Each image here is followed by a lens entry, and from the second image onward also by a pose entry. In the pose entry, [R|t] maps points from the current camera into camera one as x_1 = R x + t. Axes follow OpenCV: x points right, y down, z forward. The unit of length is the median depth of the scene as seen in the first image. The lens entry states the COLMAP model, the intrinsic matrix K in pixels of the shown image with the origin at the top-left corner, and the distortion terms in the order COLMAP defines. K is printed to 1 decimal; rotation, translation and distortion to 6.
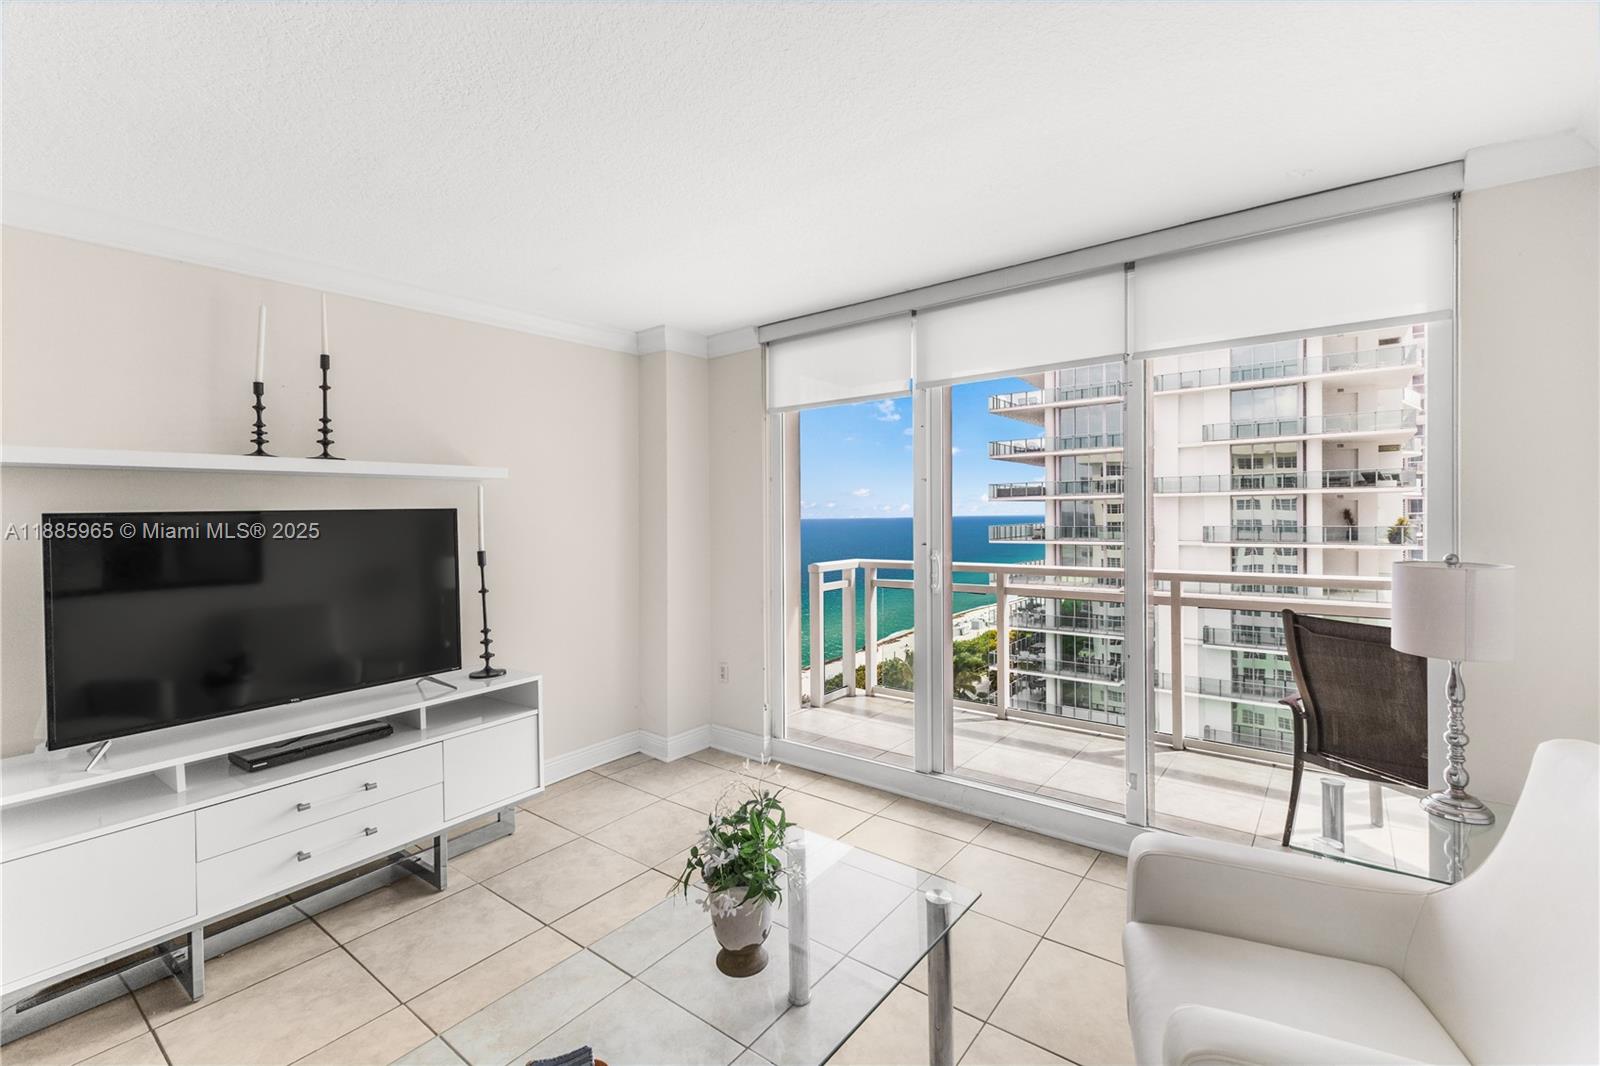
lens RADIAL K [[699.0, 0, 796.5], [0, 699.0, 522.4], [0, 0, 1]] dist [0.012571, -0.004380]
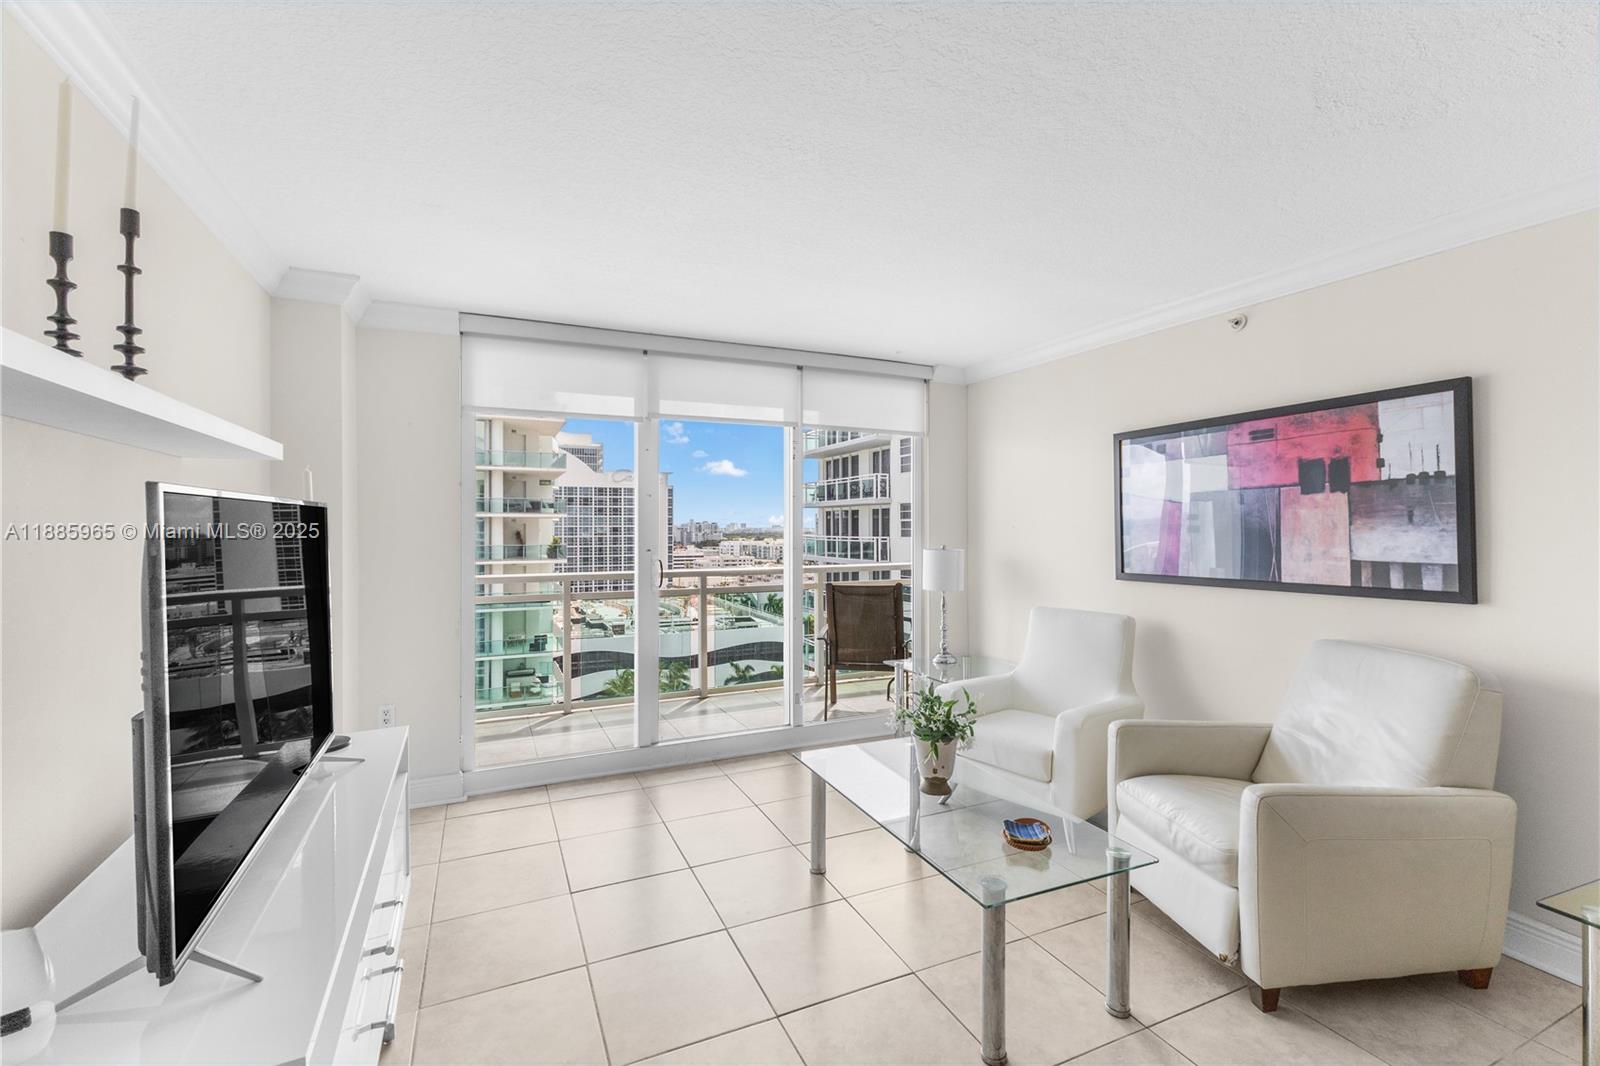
lens RADIAL K [[699.0, 0, 804.0], [0, 699.0, 527.7], [0, 0, 1]] dist [0.012571, -0.004380]
pose [[0.454908, 0.012268, 0.890454, -0.065573], [0.008290, 0.999803, -0.018010, 0.001536], [-0.890500, 0.015575, 0.454717, 0.020756]]
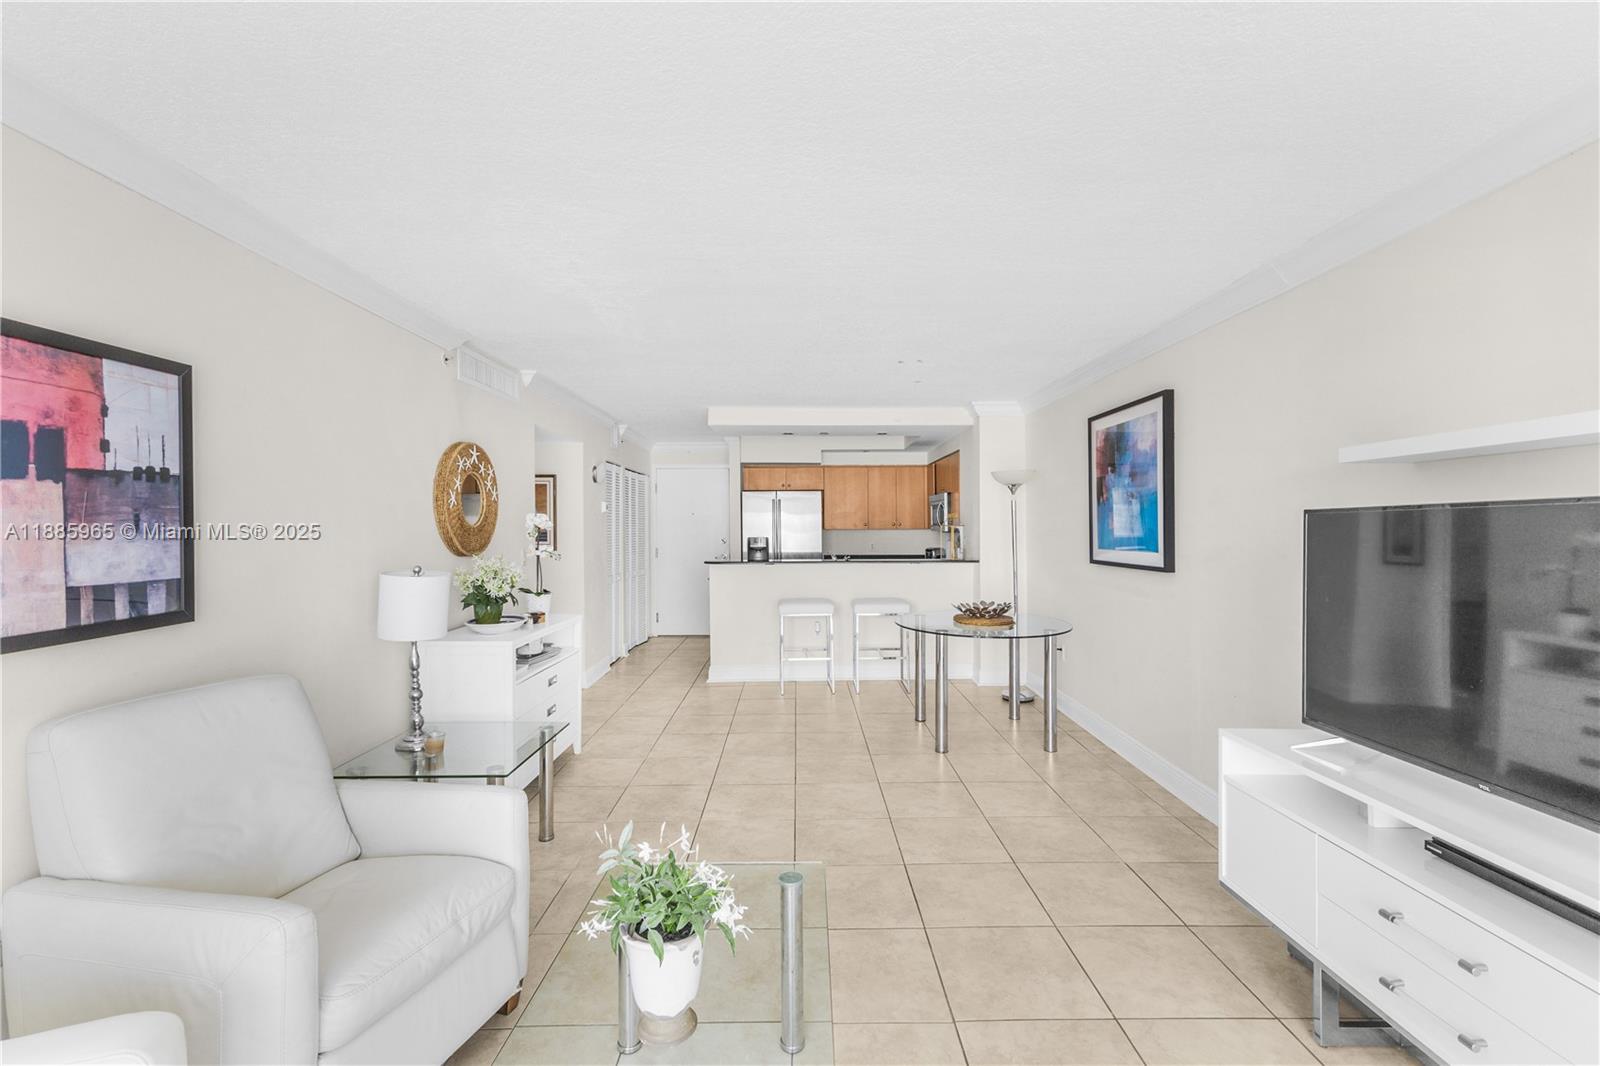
lens RADIAL K [[699.0, 0, 797.8], [0, 699.0, 530.8], [0, 0, 1]] dist [0.012571, -0.004380]
pose [[-0.787271, 0.019871, -0.616287, 0.011730], [0.006112, 0.999683, 0.024426, -0.000517], [0.616577, 0.015463, -0.787143, 0.068830]]
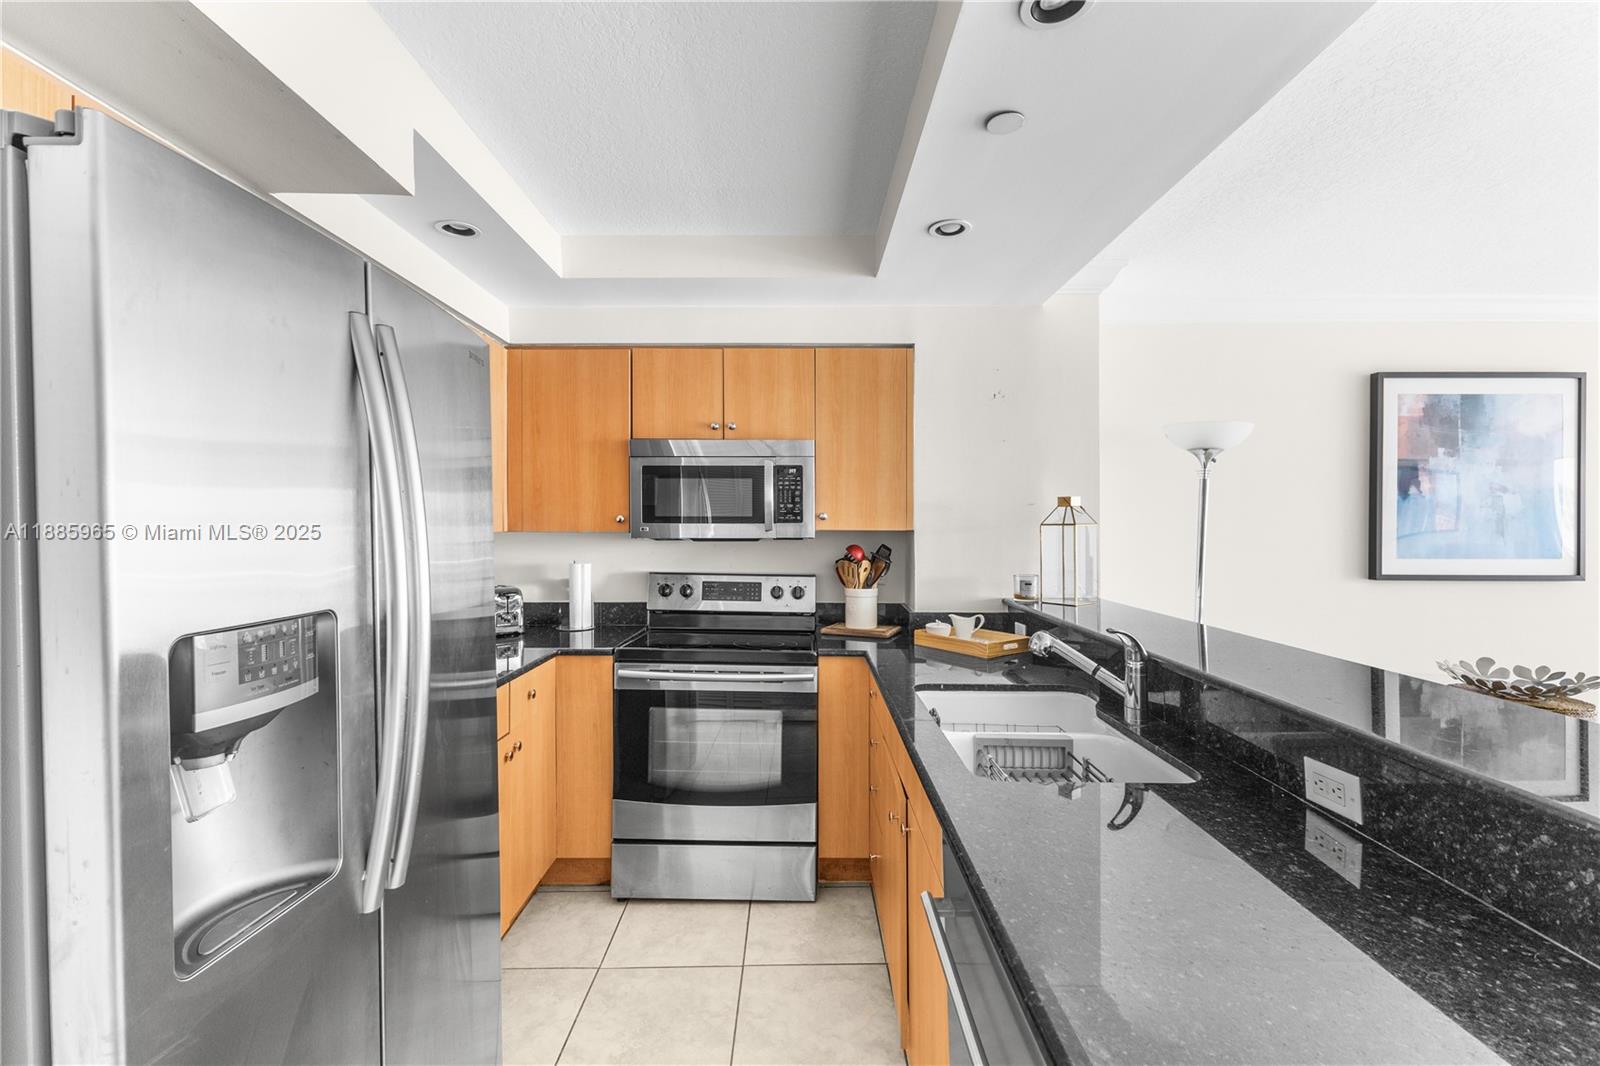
lens RADIAL K [[699.0, 0, 798.0], [0, 699.0, 512.4], [0, 0, 1]] dist [0.012571, -0.004380]
pose [[0.609741, 0.004285, -0.792589, -0.076254], [-0.022297, 0.999682, -0.011749, 0.002712], [0.792287, 0.024836, 0.609643, -0.099629]]
